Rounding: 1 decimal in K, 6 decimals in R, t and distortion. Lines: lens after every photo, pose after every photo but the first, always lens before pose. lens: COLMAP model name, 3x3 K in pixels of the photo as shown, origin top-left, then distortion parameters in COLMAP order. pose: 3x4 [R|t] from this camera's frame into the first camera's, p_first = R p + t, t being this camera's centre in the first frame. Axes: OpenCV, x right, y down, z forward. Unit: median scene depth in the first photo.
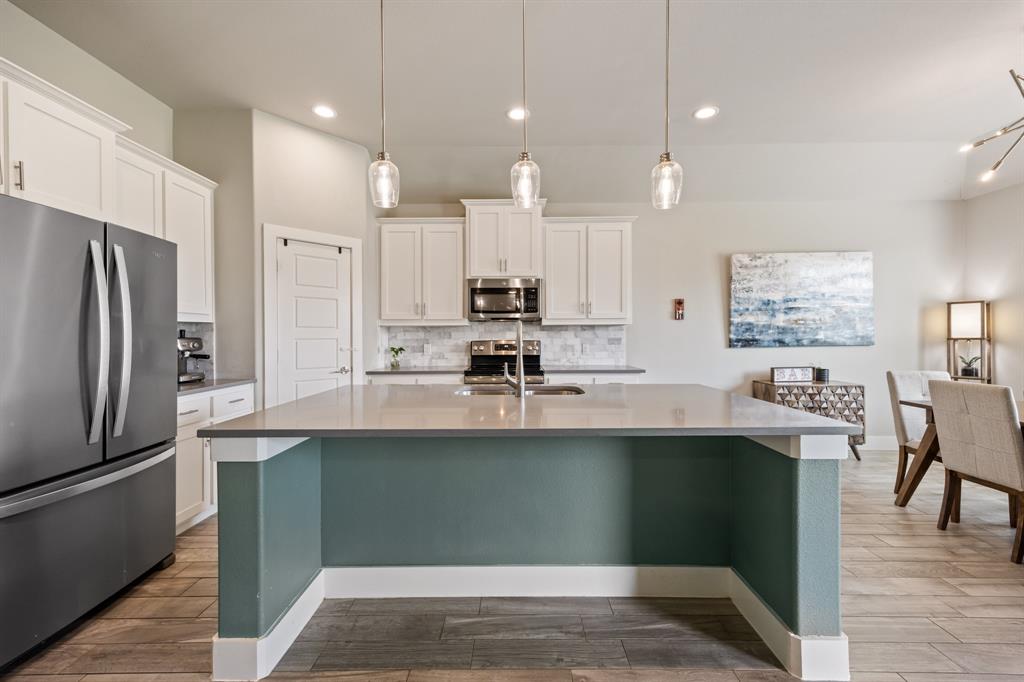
lens RADIAL K [[417.6, 0, 510.8], [0, 417.6, 337.3], [0, 0, 1]] dist [0.012917, -0.000183]
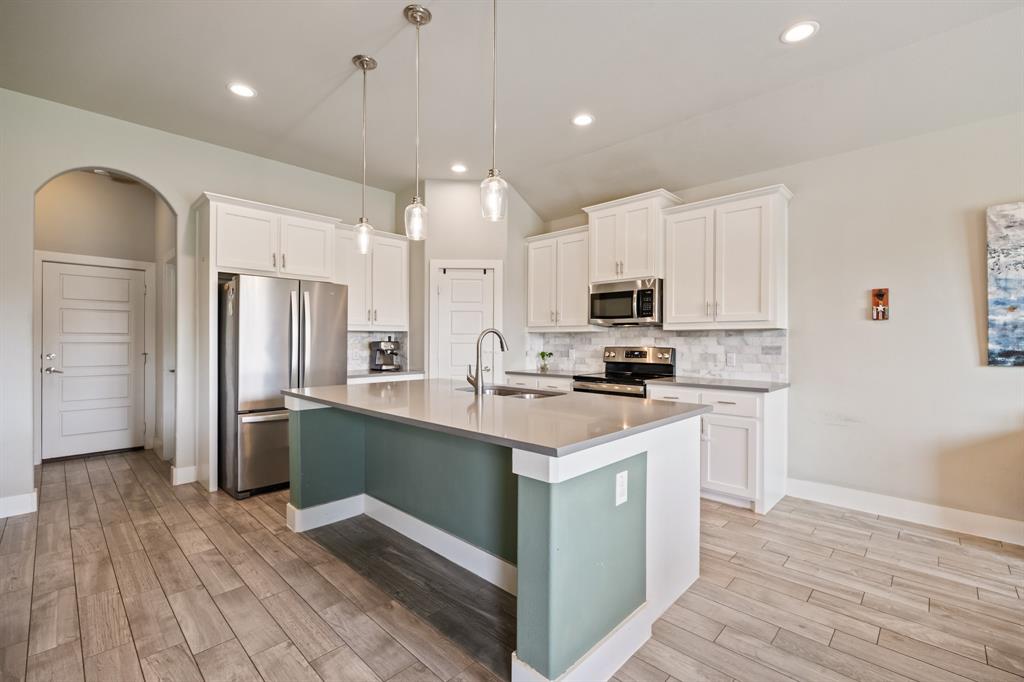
lens RADIAL K [[445.3, 0, 512.0], [0, 445.3, 341.0], [0, 0, 1]] dist [-0.008744, -0.000109]
pose [[0.724185, 0.006860, -0.689572, 0.469307], [-0.009293, 0.999957, 0.000188, -0.003617], [0.689543, 0.006272, 0.724217, 0.090021]]
